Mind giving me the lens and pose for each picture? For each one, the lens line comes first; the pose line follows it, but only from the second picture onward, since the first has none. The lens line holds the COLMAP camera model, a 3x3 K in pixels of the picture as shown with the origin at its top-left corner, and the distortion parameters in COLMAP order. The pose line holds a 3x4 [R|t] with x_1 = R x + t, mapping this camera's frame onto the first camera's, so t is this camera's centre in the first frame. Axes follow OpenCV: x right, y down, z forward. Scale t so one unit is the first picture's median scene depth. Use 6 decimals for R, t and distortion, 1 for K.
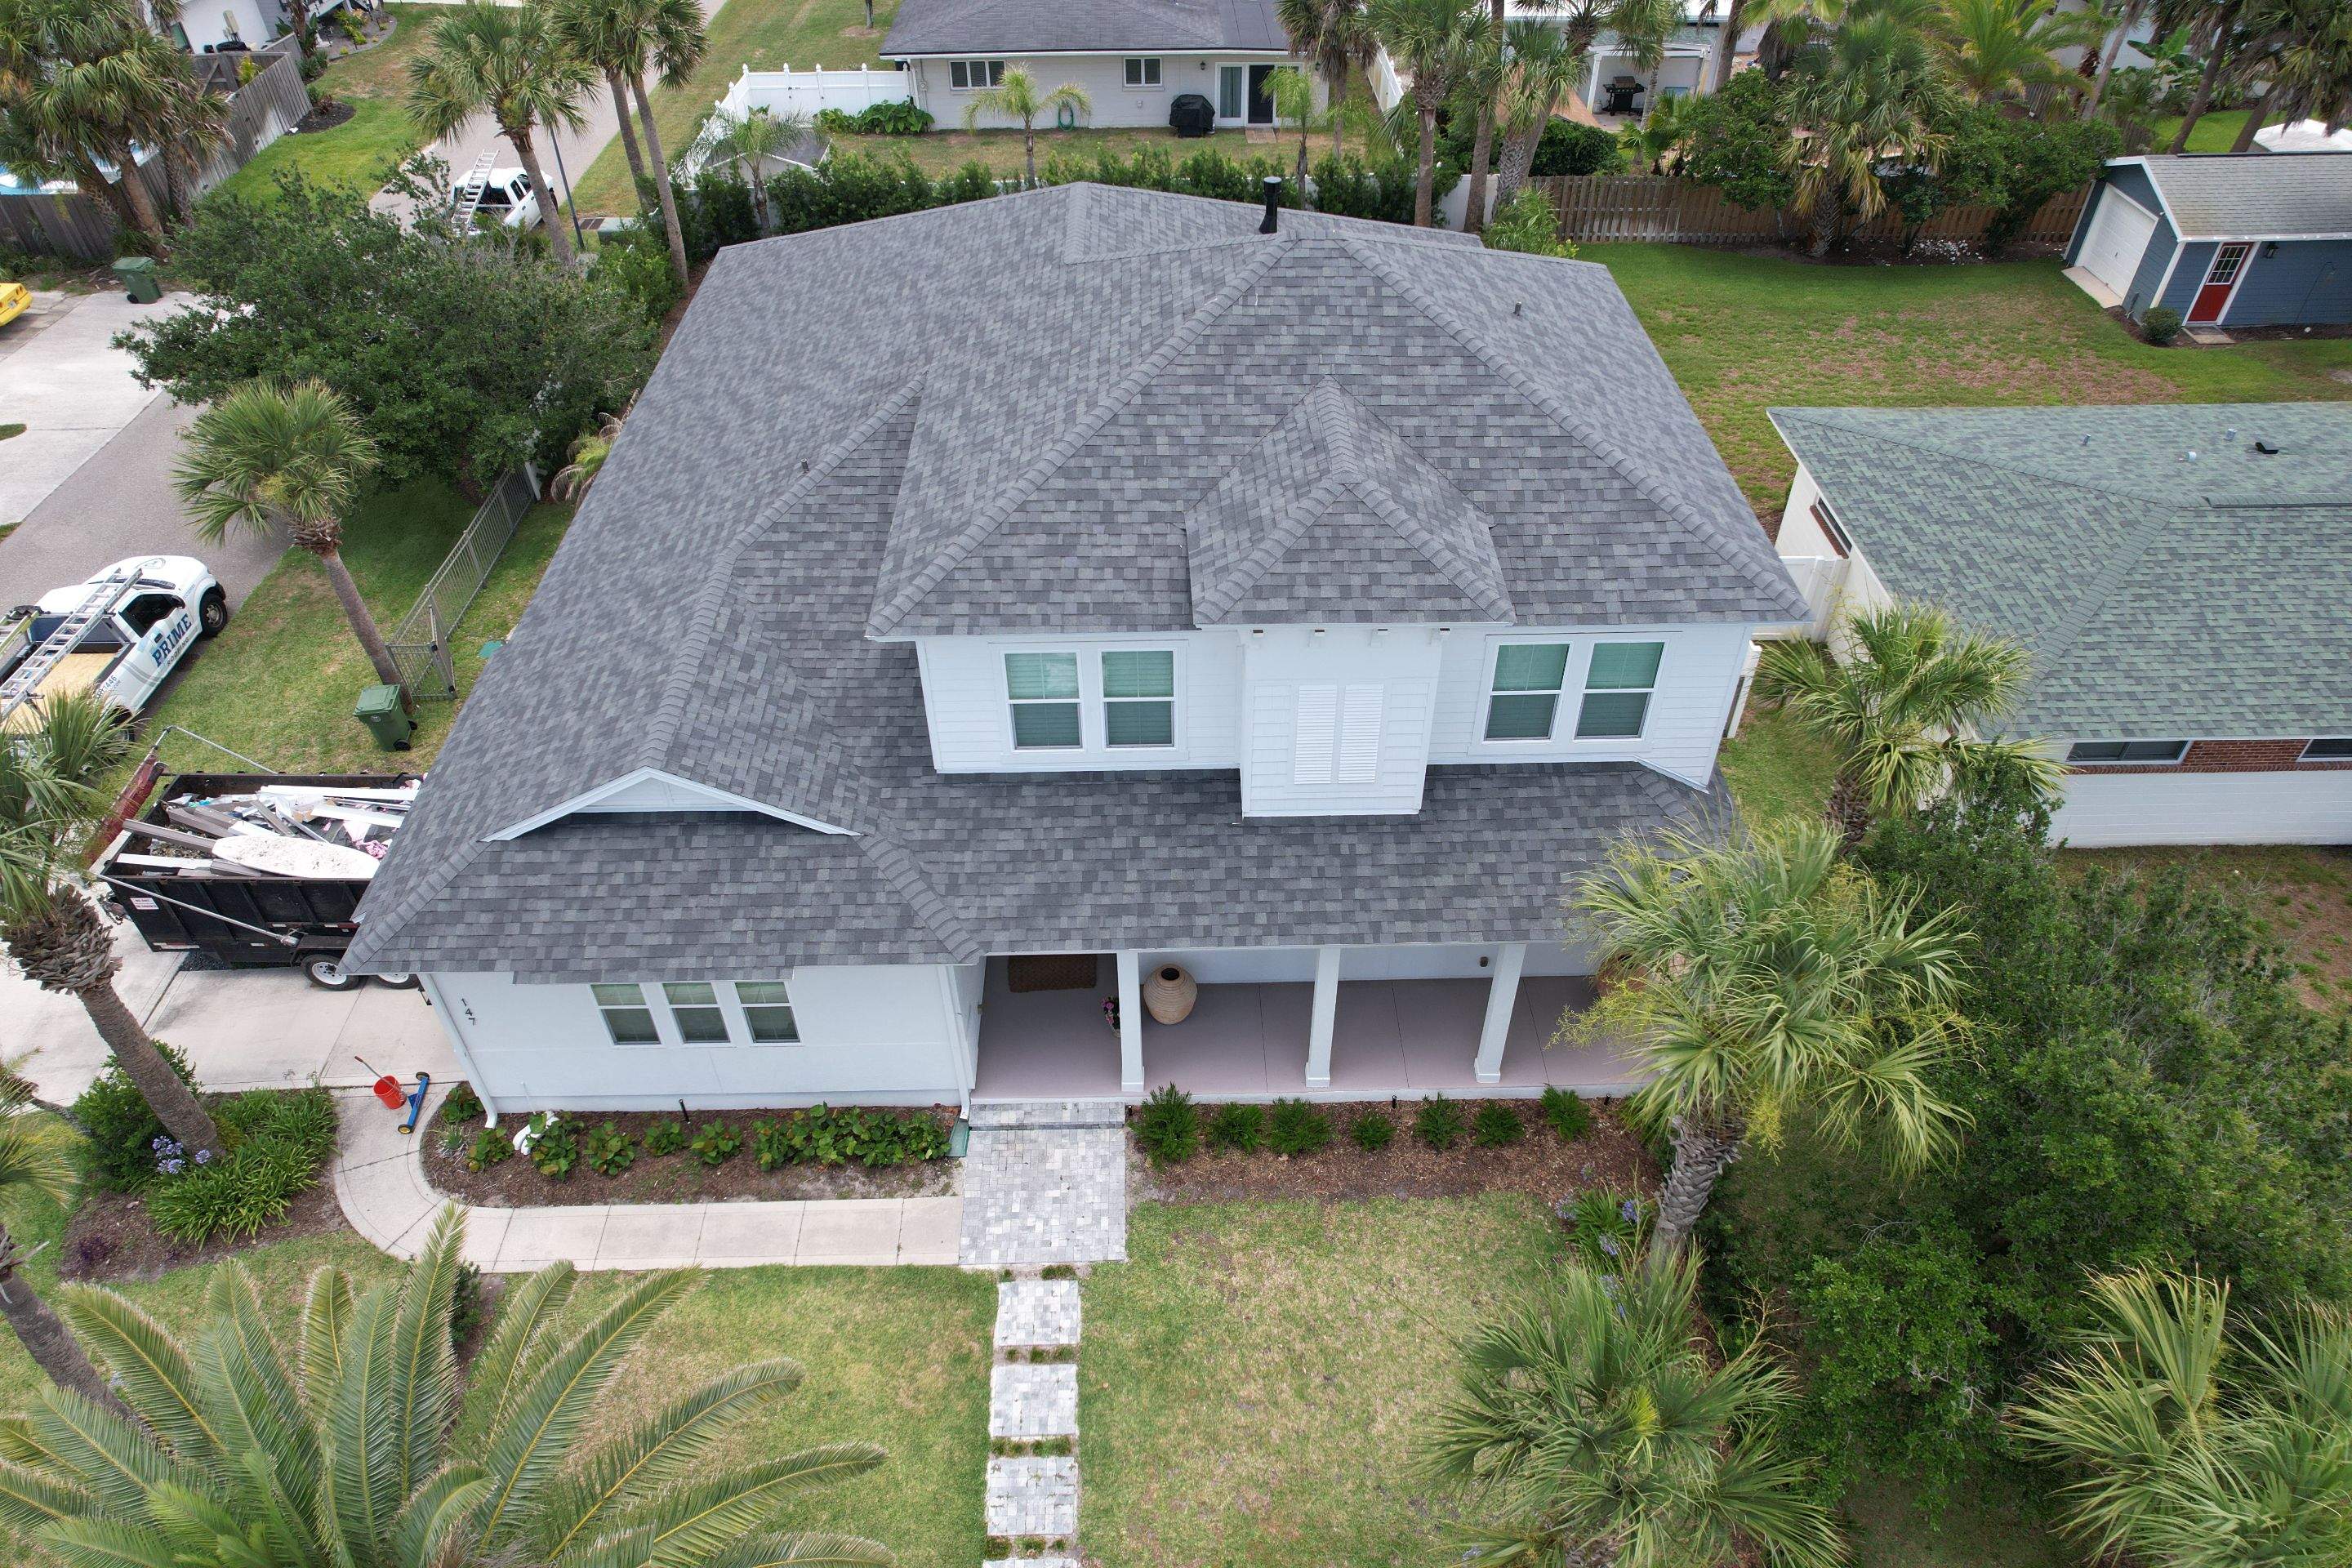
lens RADIAL K [[1509.1, 0, 1176.0], [0, 1509.1, 784.0], [0, 0, 1]] dist [-0.044703, 0.001148]
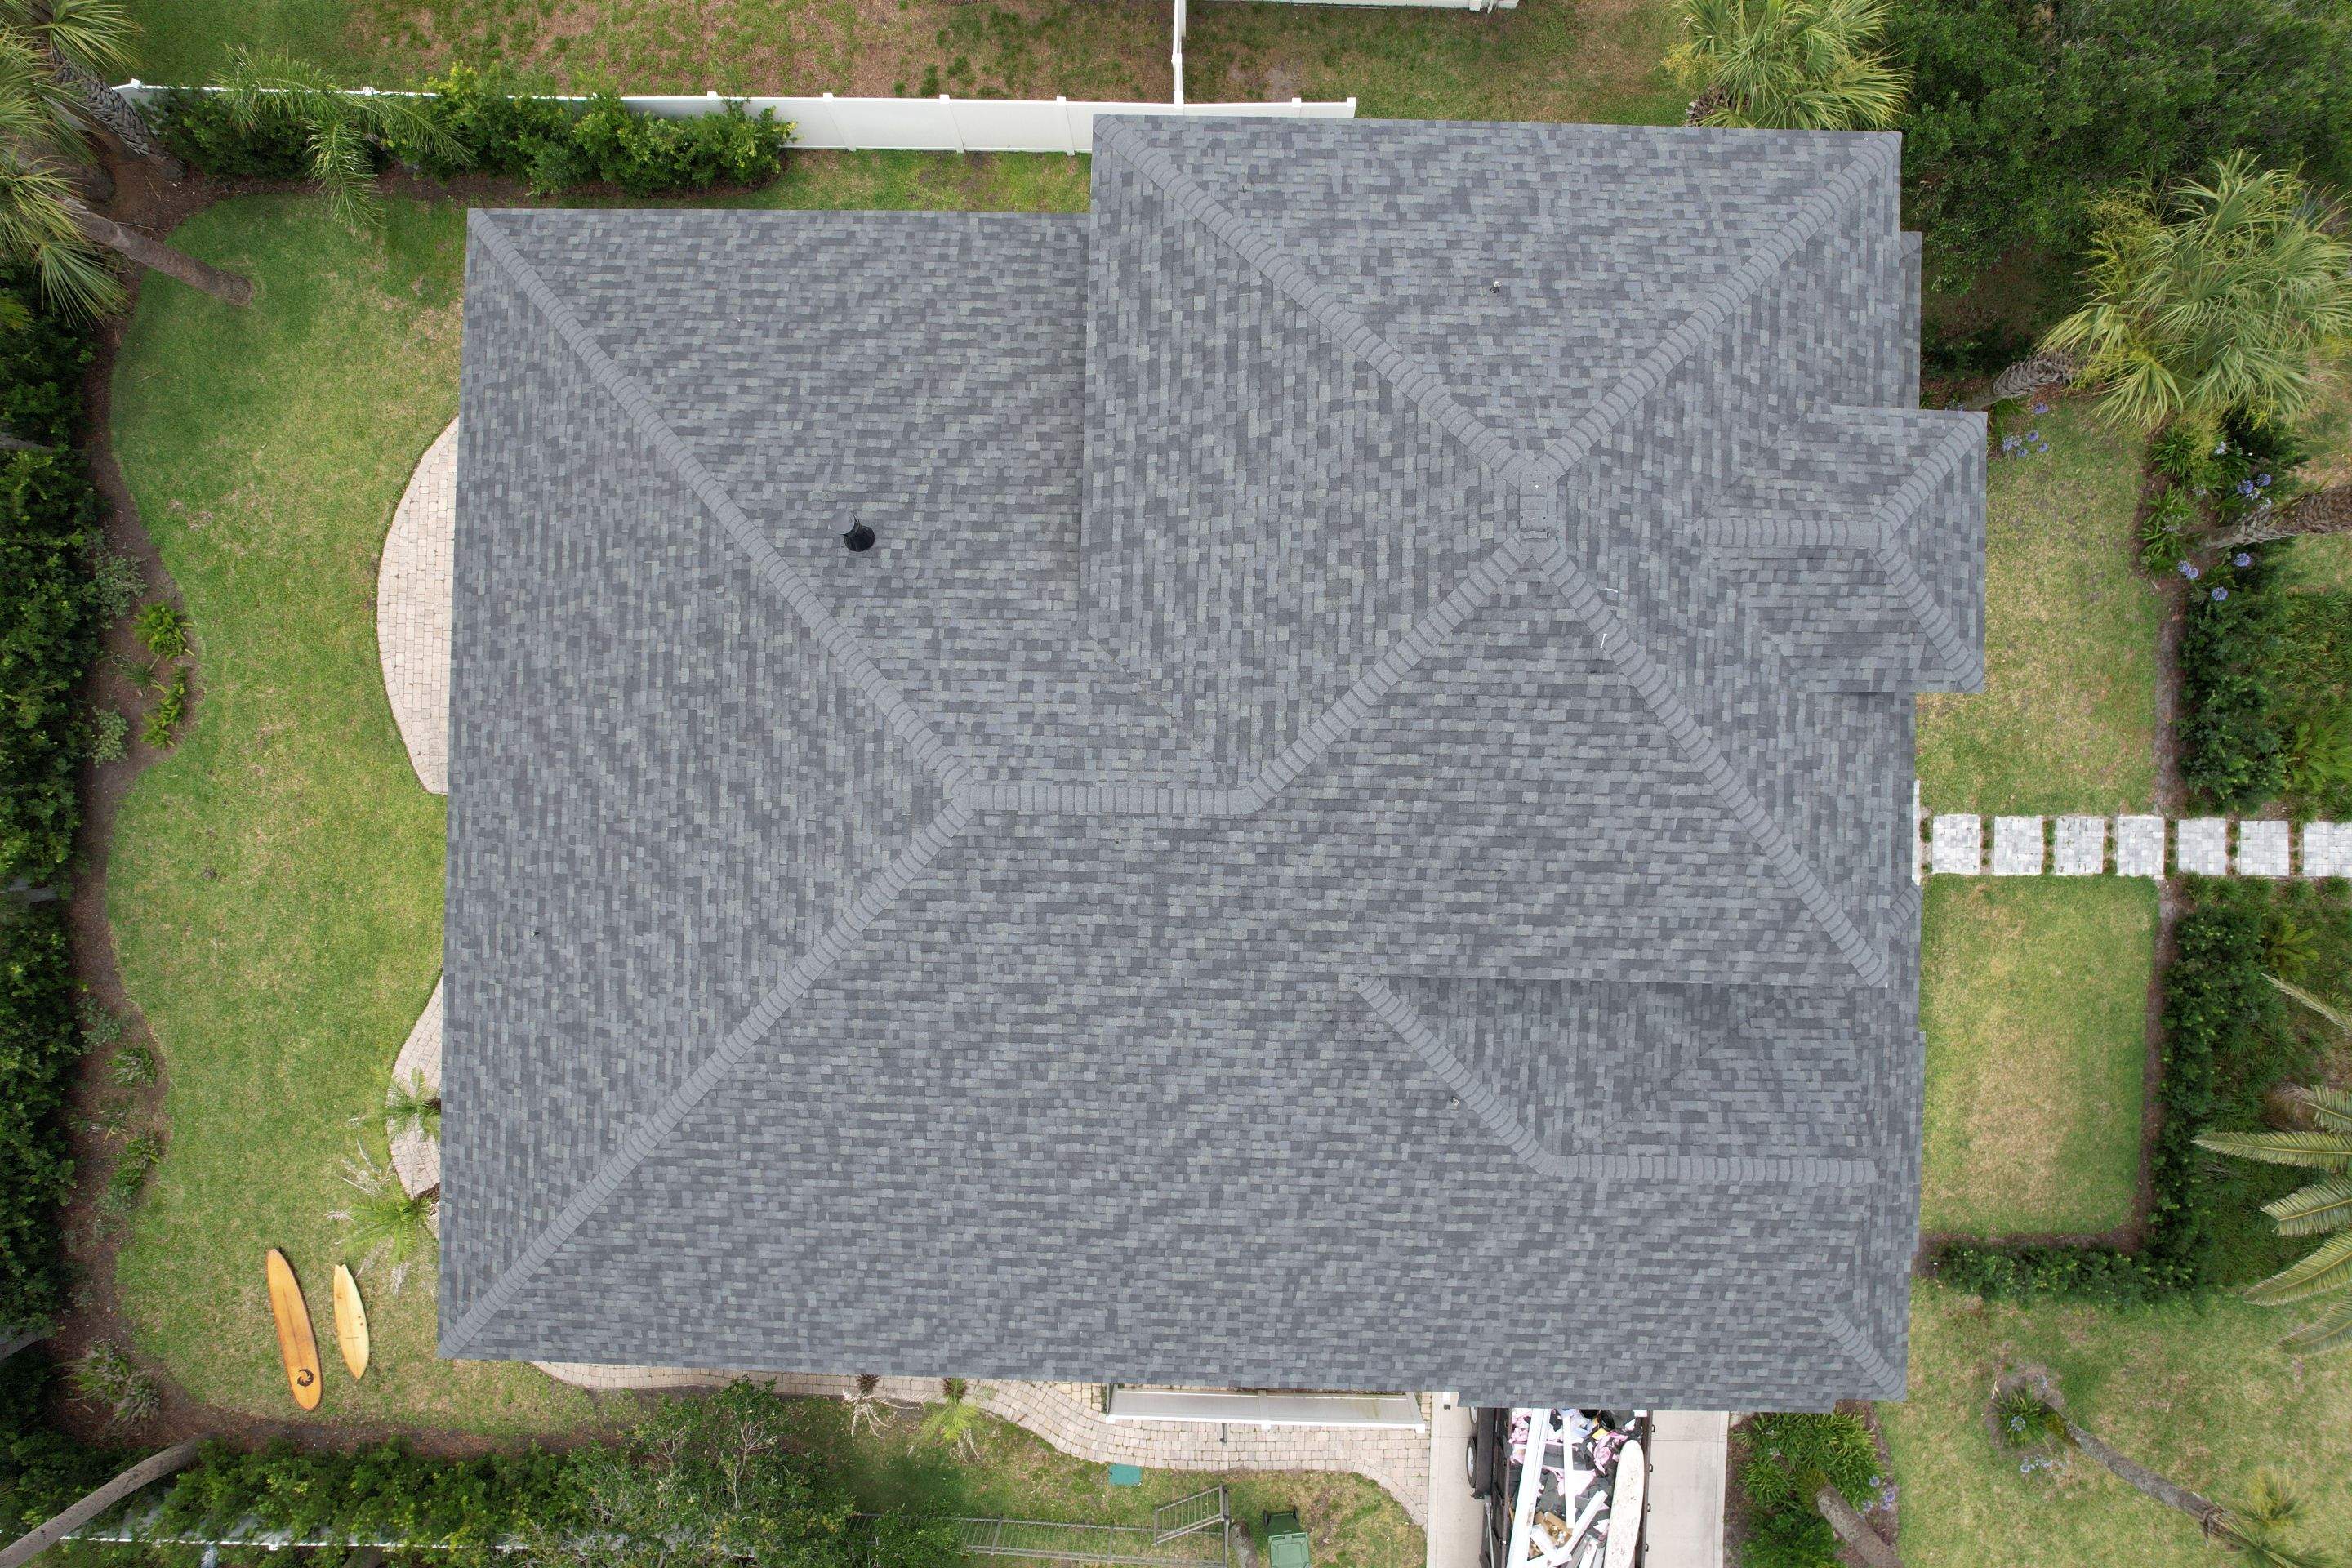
lens RADIAL K [[1509.1, 0, 1176.0], [0, 1509.1, 784.0], [0, 0, 1]] dist [-0.044703, 0.001148]
pose [[0.044922, -0.998888, 0.014287, -0.091711], [0.671342, 0.040776, 0.740025, -1.226877], [-0.739785, -0.023651, 0.672427, 0.625535]]
